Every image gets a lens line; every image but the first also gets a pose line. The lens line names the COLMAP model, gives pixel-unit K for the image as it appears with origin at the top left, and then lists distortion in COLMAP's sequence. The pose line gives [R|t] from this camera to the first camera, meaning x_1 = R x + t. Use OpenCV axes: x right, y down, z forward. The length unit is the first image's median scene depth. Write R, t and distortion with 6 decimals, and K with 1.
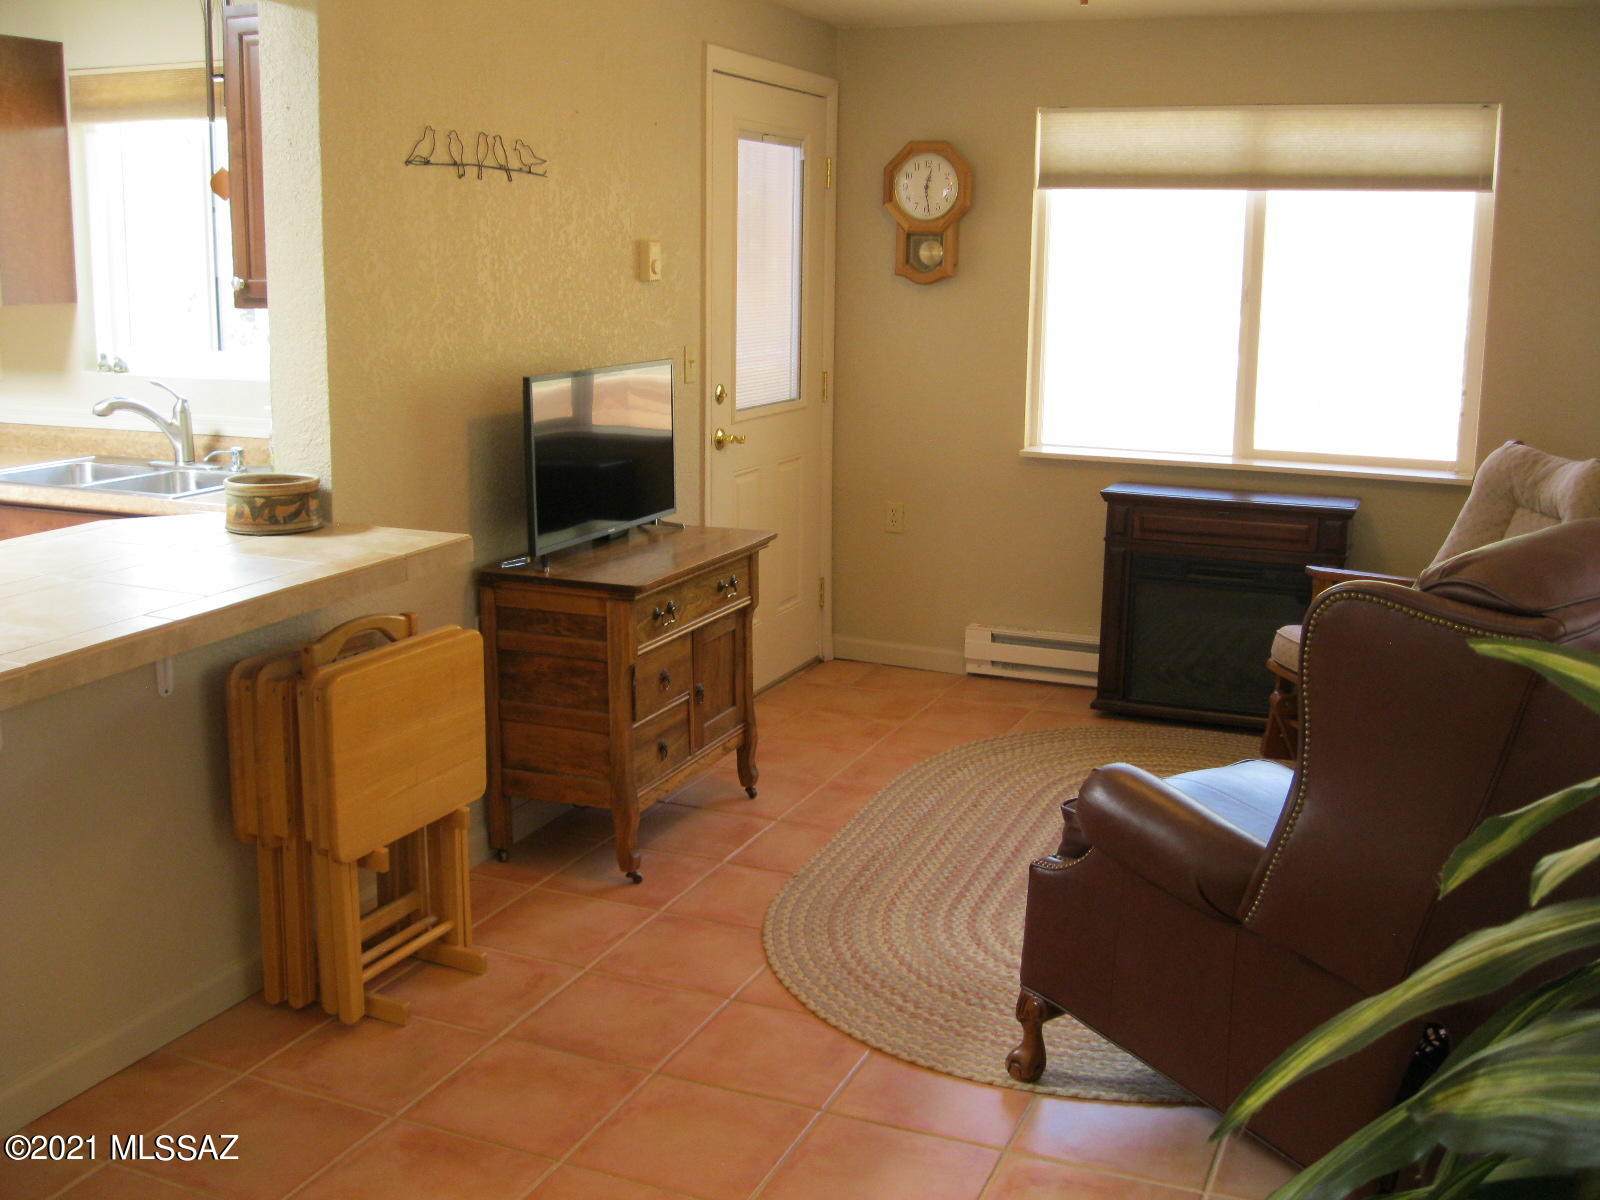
lens RADIAL K [[1627.1, 0, 806.6], [0, 1627.1, 596.4], [0, 0, 1]] dist [-0.137232, 0.078677]
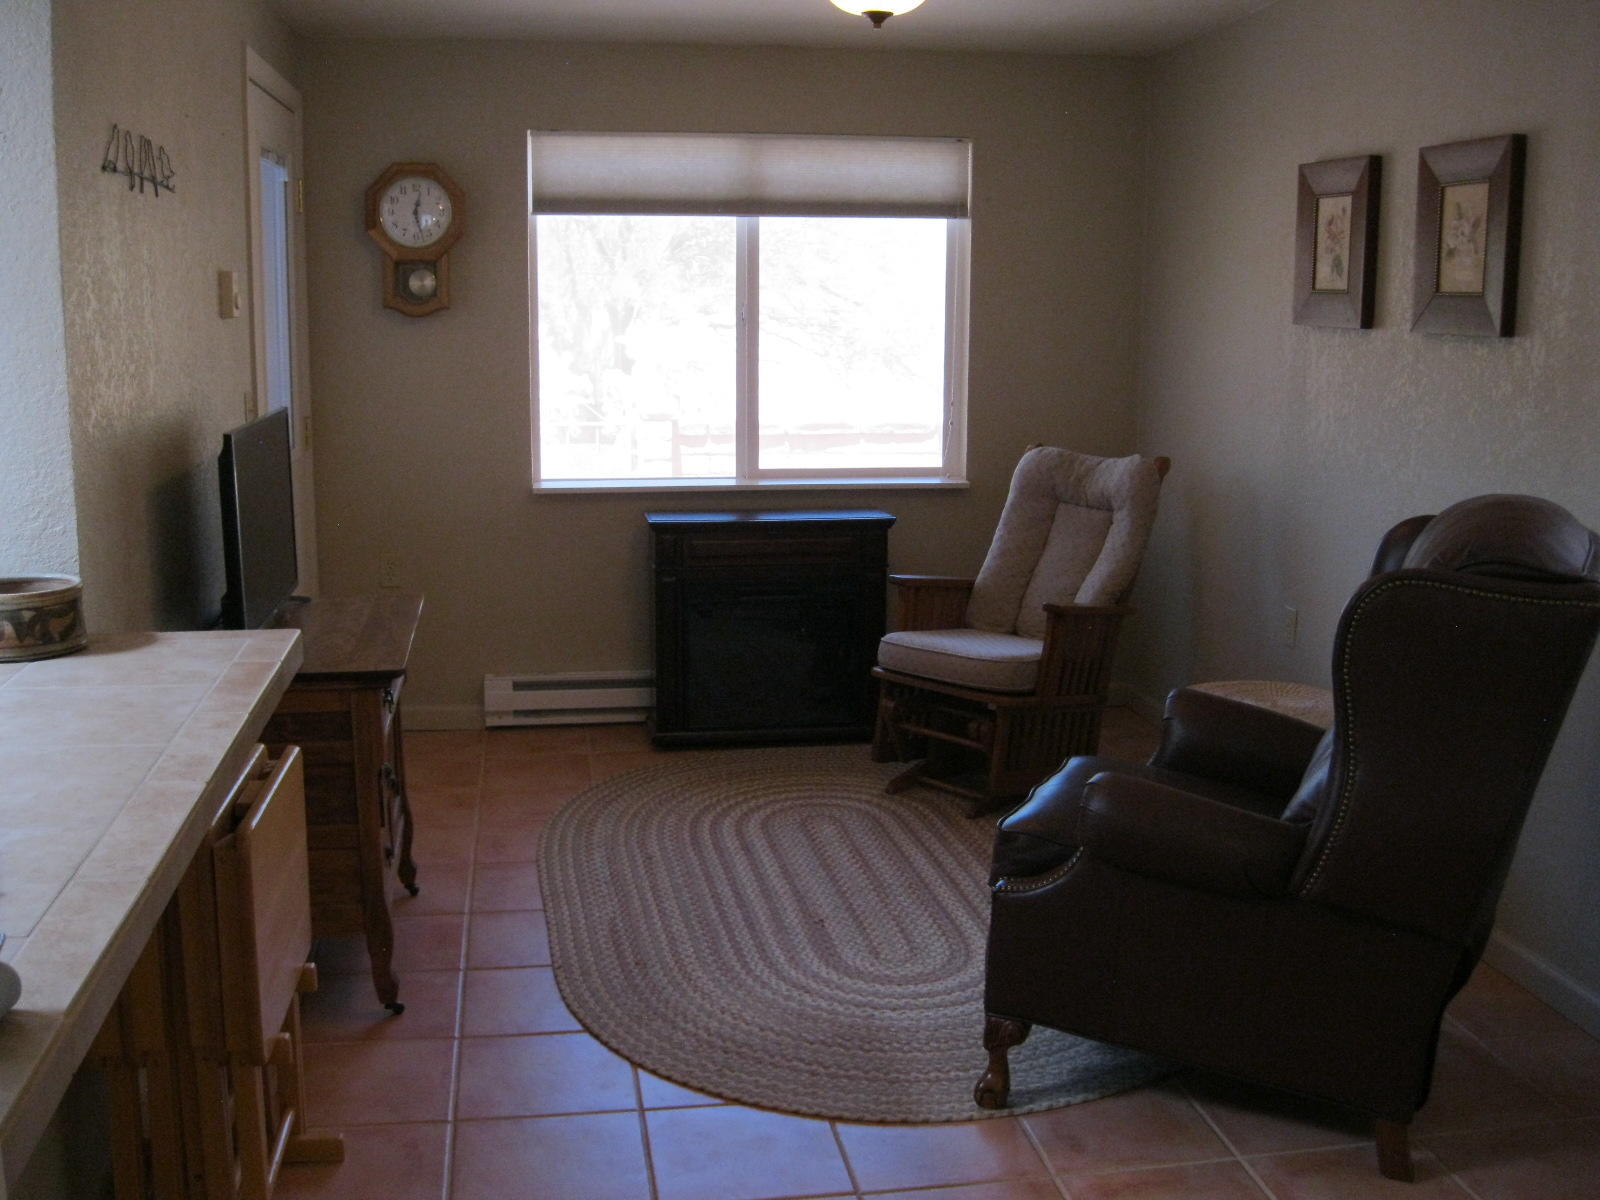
lens RADIAL K [[1627.1, 0, 806.6], [0, 1627.1, 596.4], [0, 0, 1]] dist [-0.137232, 0.078677]
pose [[0.845373, -0.102436, 0.524262, -0.257456], [0.111621, 0.993650, 0.014161, -0.023271], [-0.522384, 0.046547, 0.851439, 0.112745]]
